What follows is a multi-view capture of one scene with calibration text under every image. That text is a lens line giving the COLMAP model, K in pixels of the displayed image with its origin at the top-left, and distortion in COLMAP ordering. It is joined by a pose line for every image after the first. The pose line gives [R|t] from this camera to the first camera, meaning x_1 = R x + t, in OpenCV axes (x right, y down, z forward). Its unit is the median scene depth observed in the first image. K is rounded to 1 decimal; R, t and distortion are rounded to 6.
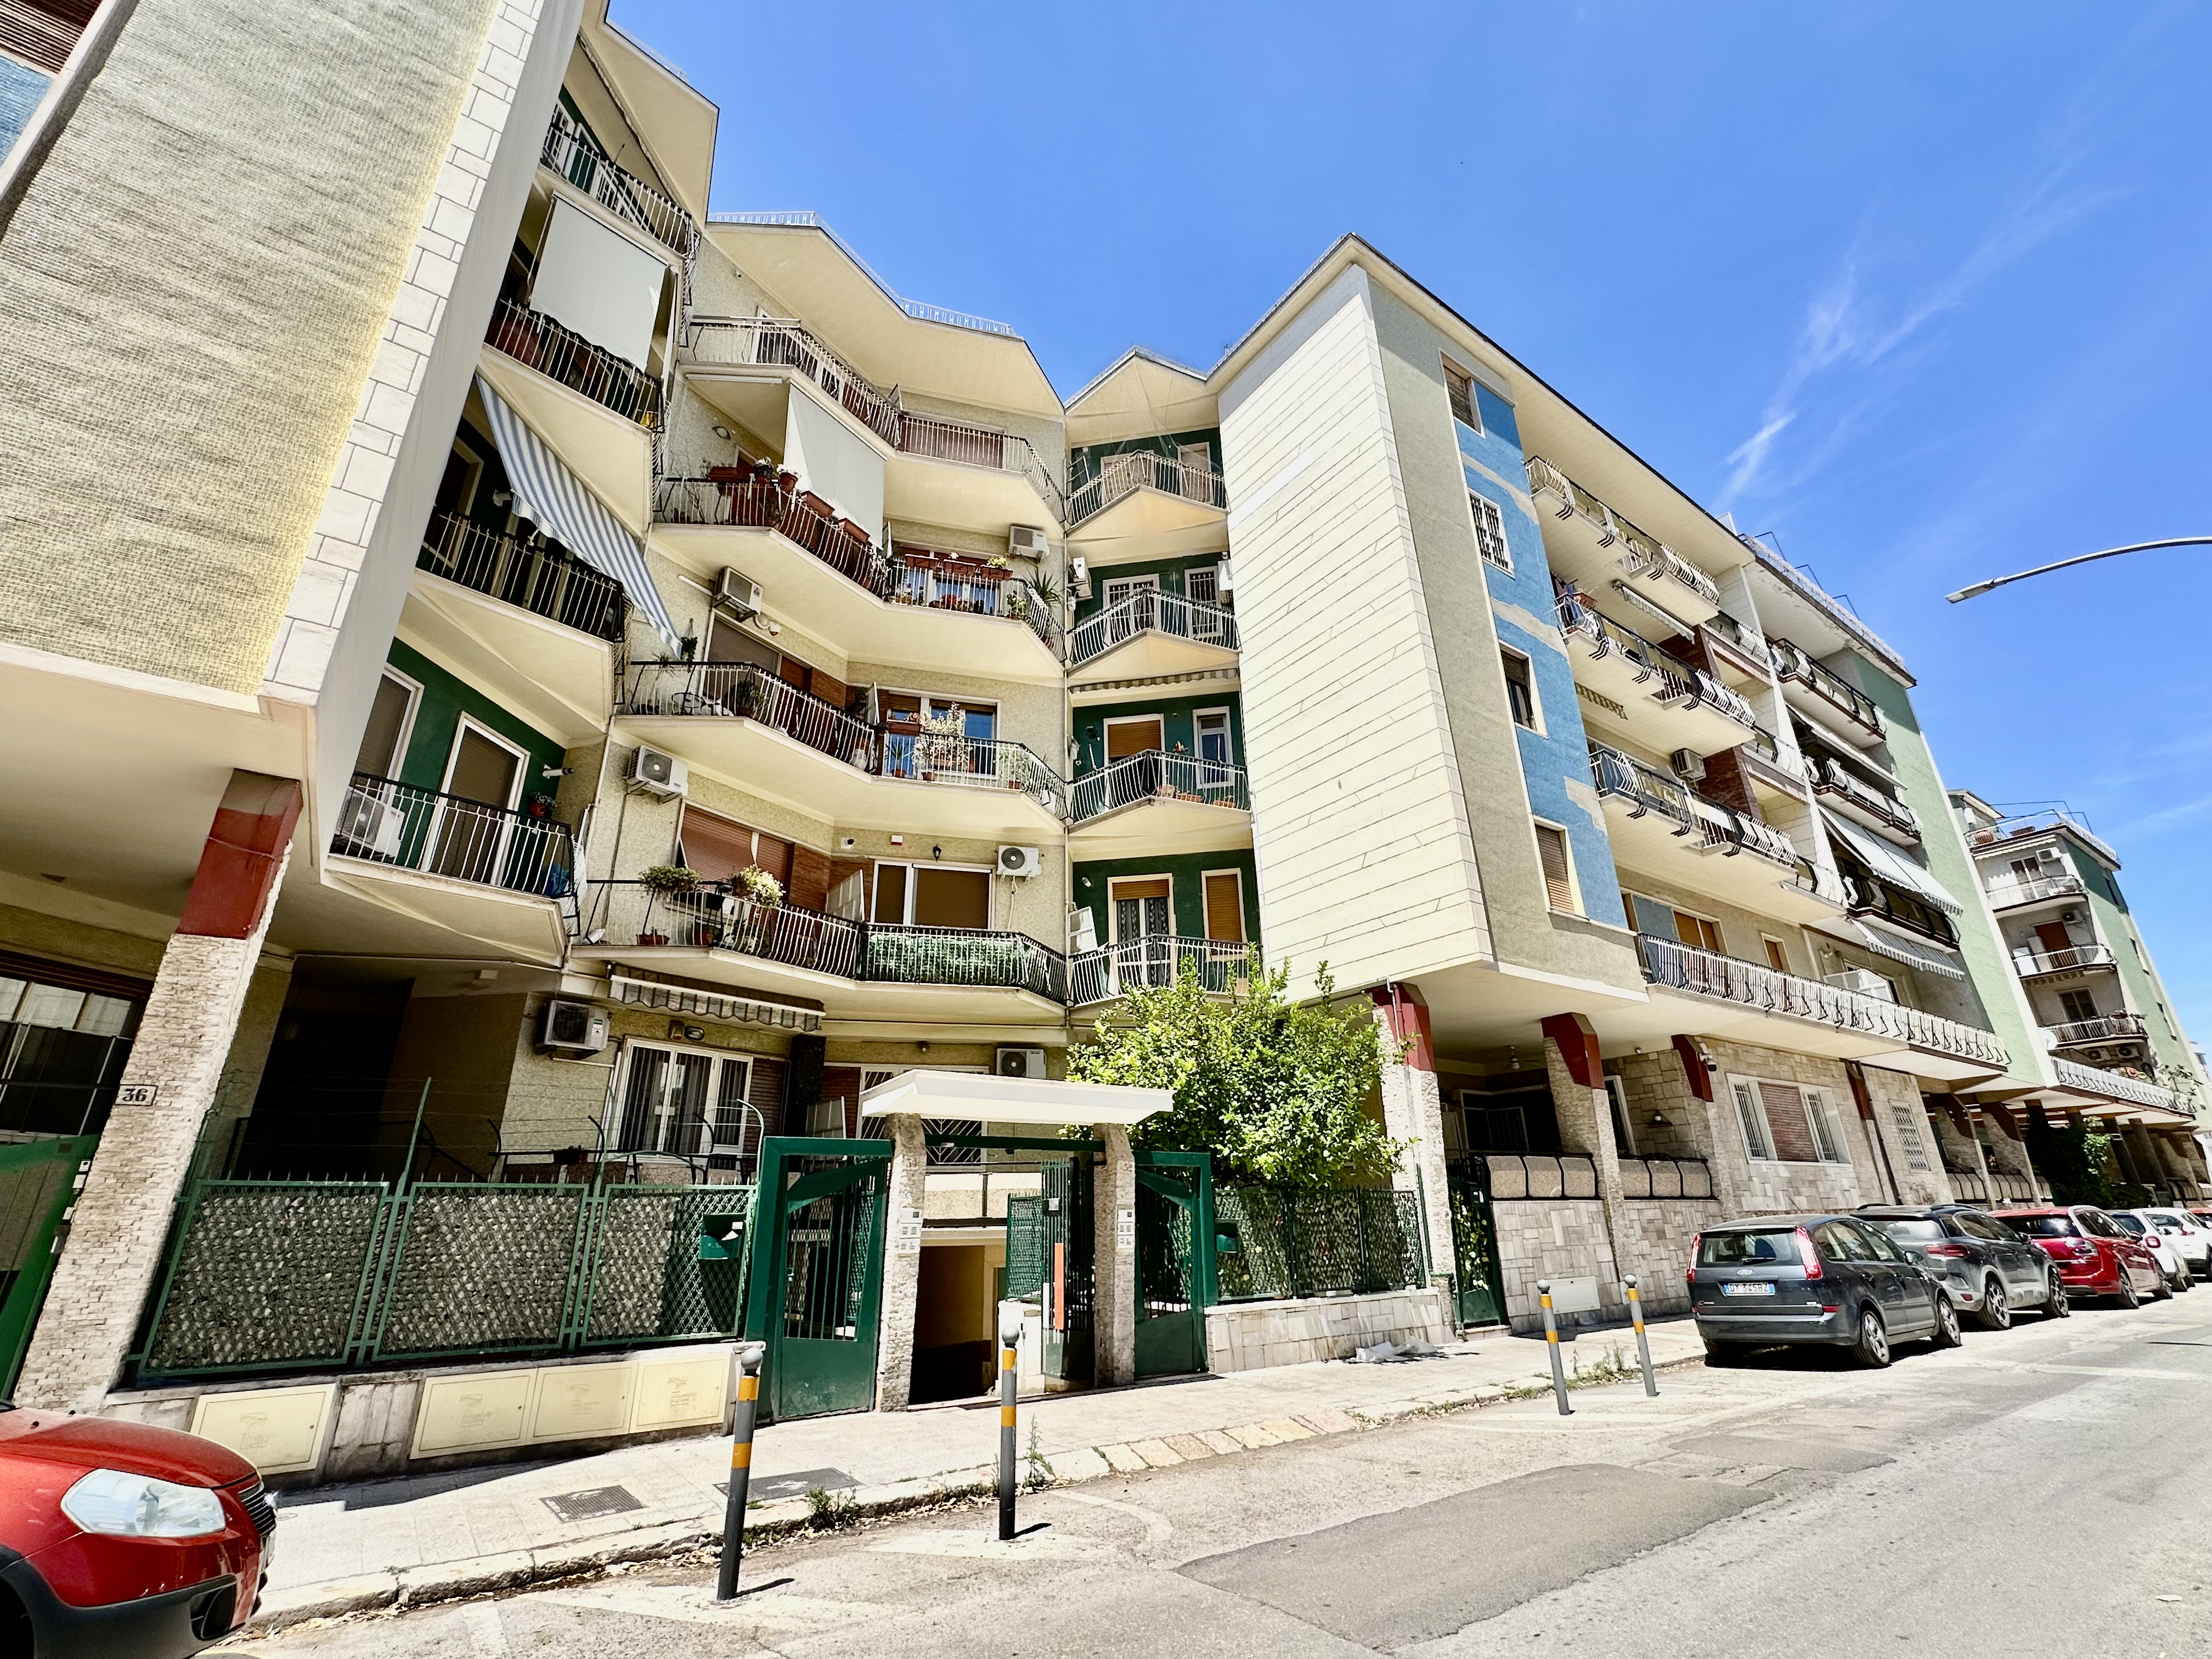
lens RADIAL K [[982.6, 0, 1106.0], [0, 982.6, 829.5], [0, 0, 1]] dist [-0.000218, -0.000013]
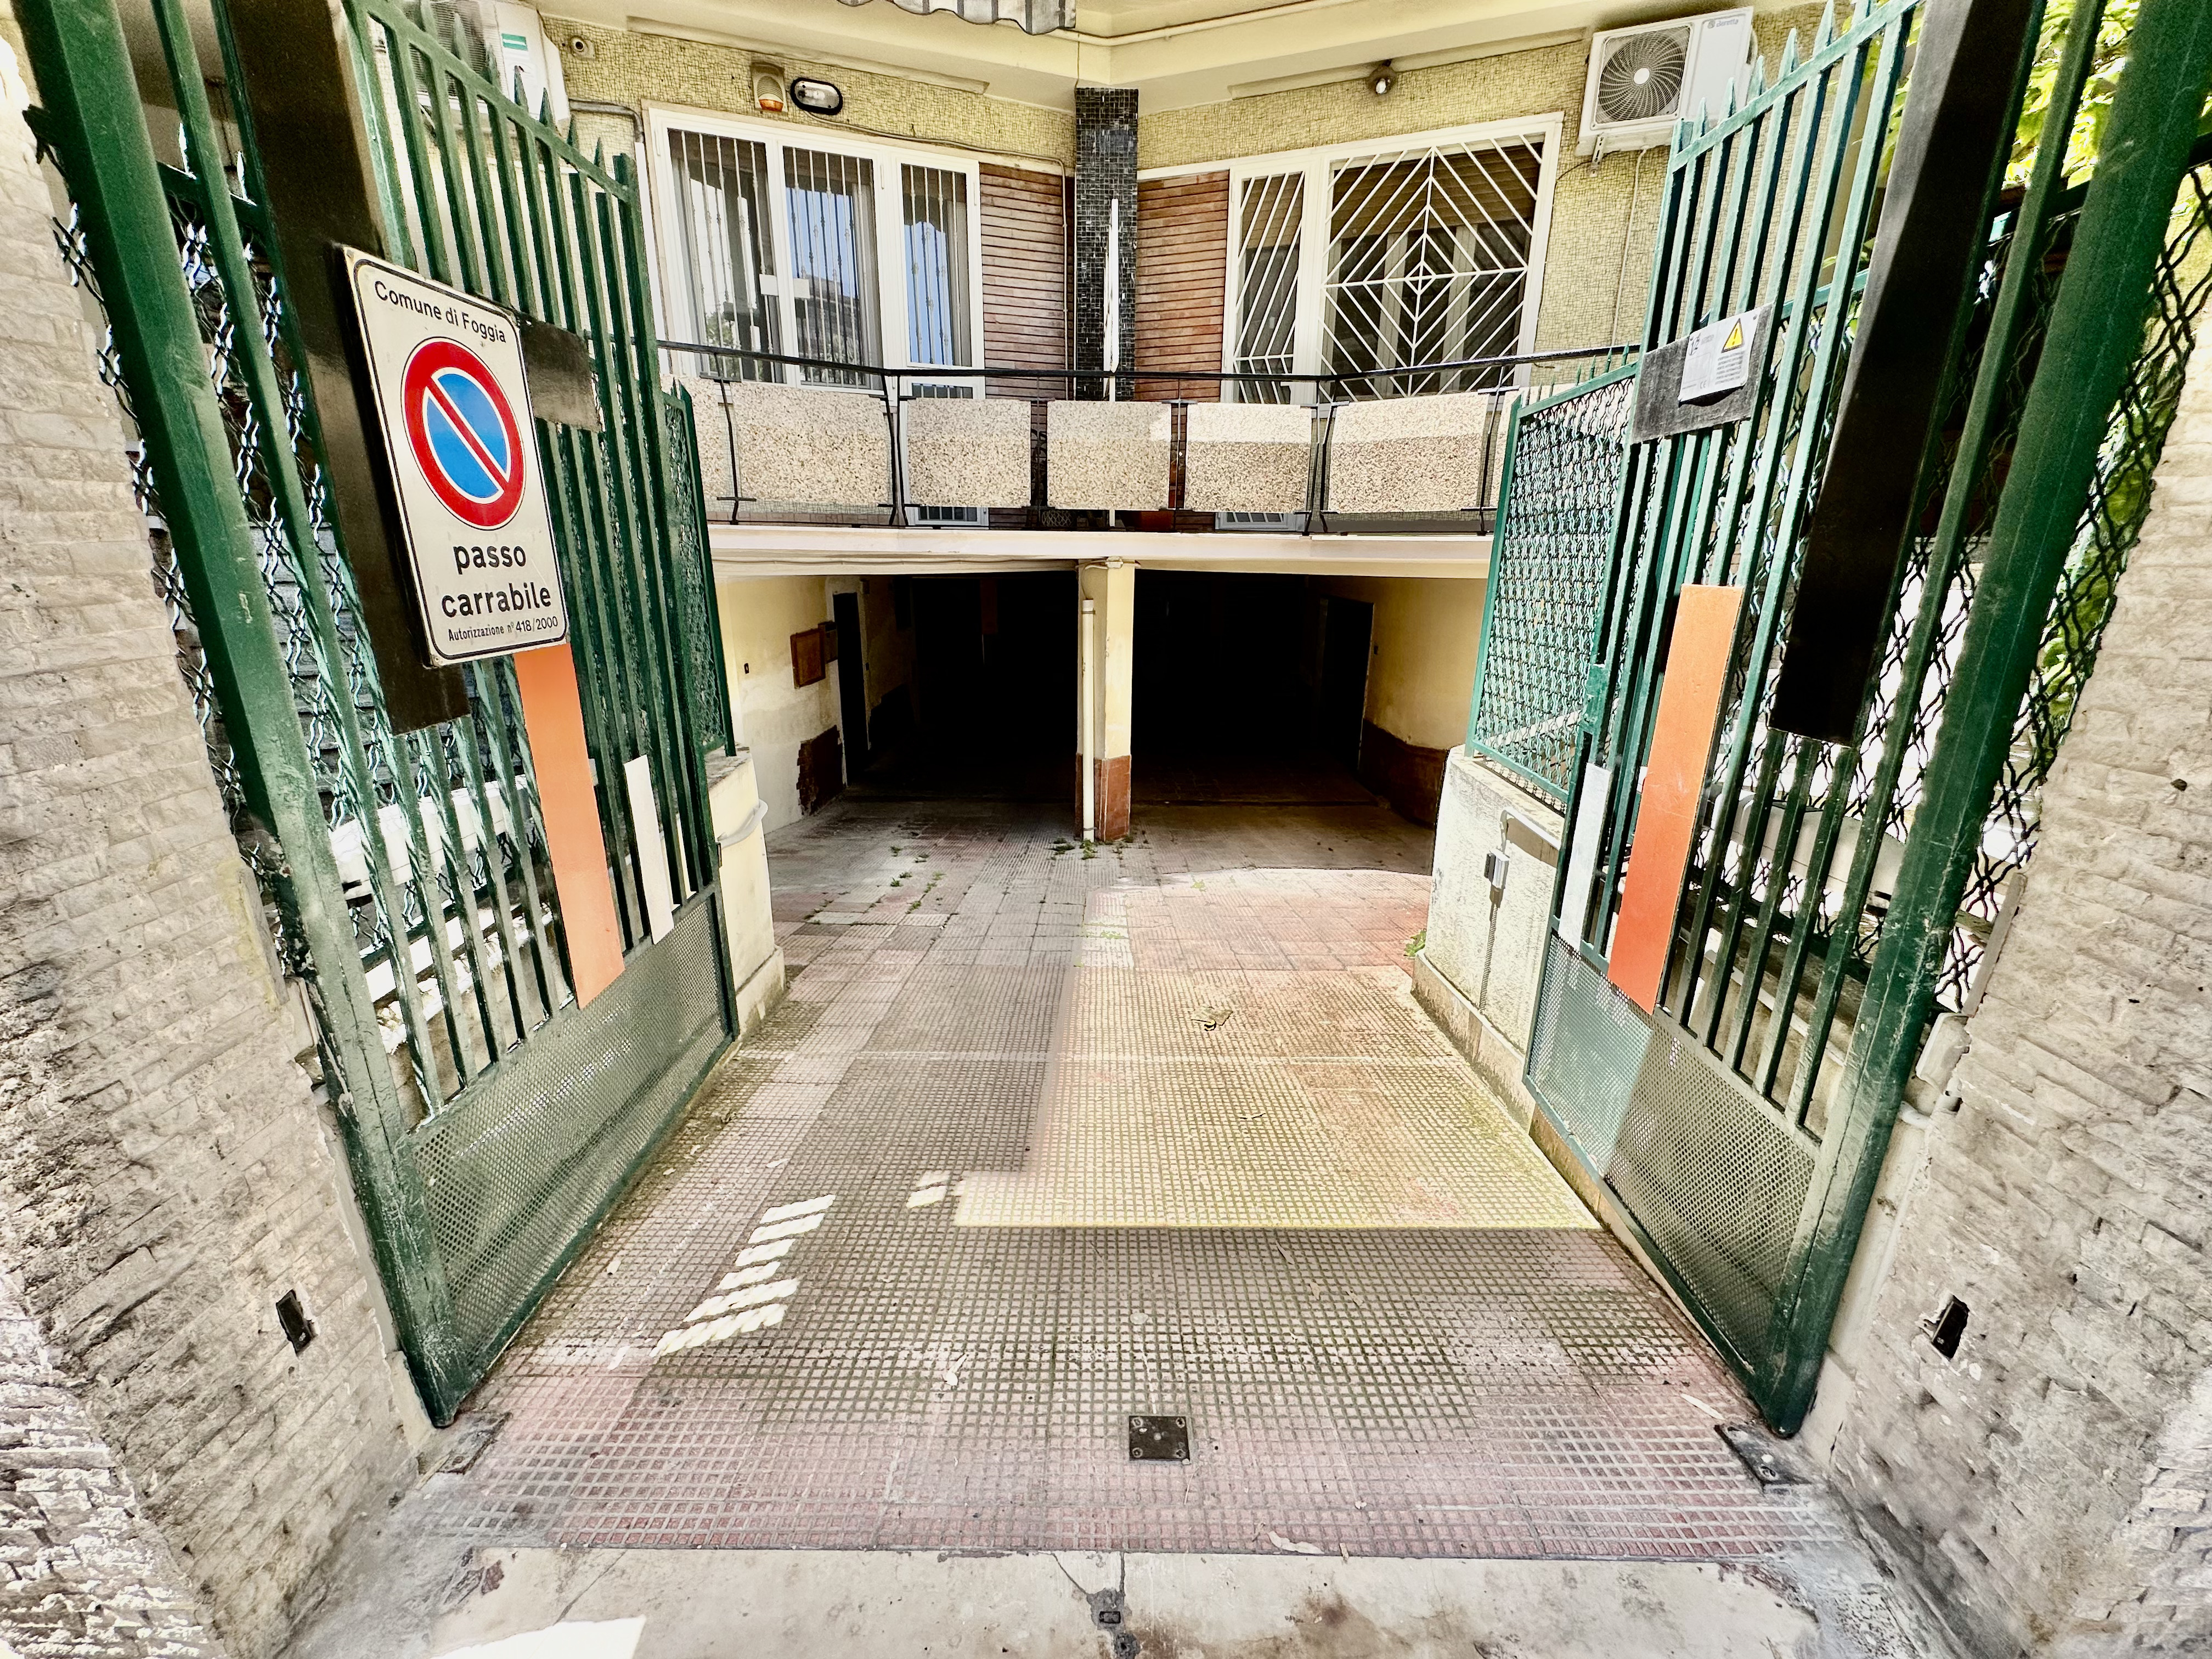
lens RADIAL K [[884.3, 0, 1106.0], [0, 884.3, 829.5], [0, 0, 1]] dist [-0.000063, 0.000002]
pose [[0.816703, 0.185554, -0.546411, -0.038375], [0.203533, 0.793412, 0.573647, 0.322657], [0.539972, -0.579713, 0.610216, 0.763758]]
